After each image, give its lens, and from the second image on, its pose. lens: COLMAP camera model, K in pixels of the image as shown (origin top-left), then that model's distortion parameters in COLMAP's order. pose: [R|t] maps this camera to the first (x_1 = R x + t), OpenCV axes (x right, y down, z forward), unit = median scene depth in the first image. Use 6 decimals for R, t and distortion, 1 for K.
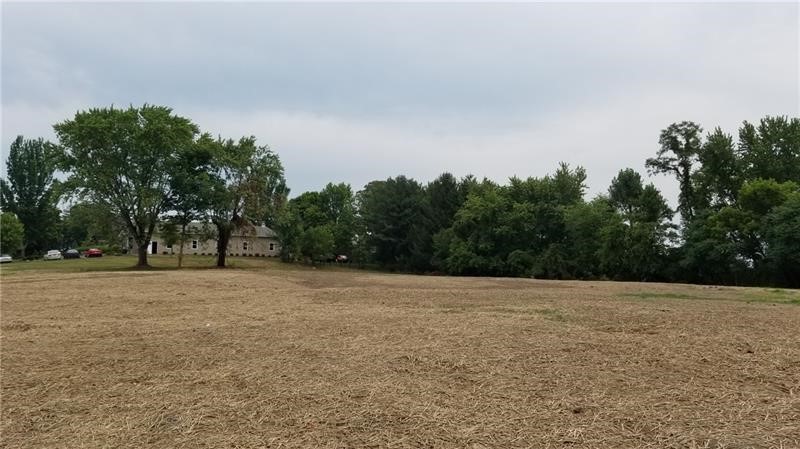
lens RADIAL K [[644.3, 0, 409.4], [0, 644.3, 218.3], [0, 0, 1]] dist [0.075174, -0.120361]
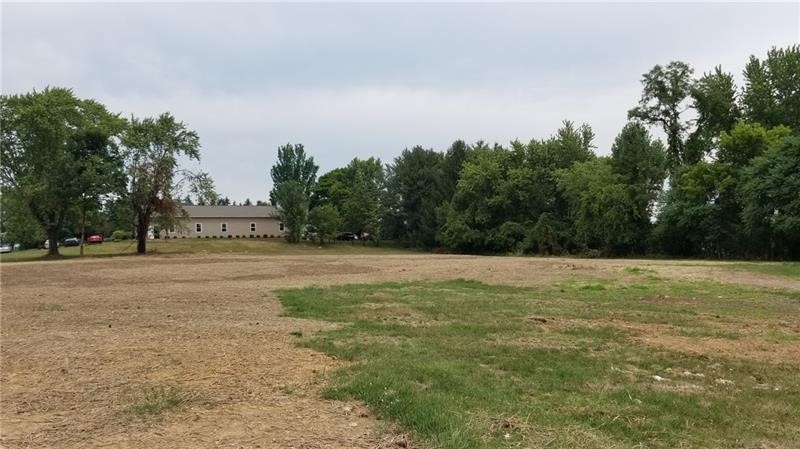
lens RADIAL K [[644.3, 0, 425.3], [0, 644.3, 206.3], [0, 0, 1]] dist [0.075174, -0.120361]
pose [[0.984275, -0.042463, -0.171462, 0.193890], [0.046439, 0.998736, 0.019243, 0.004894], [0.170428, -0.026903, 0.985003, 0.089681]]
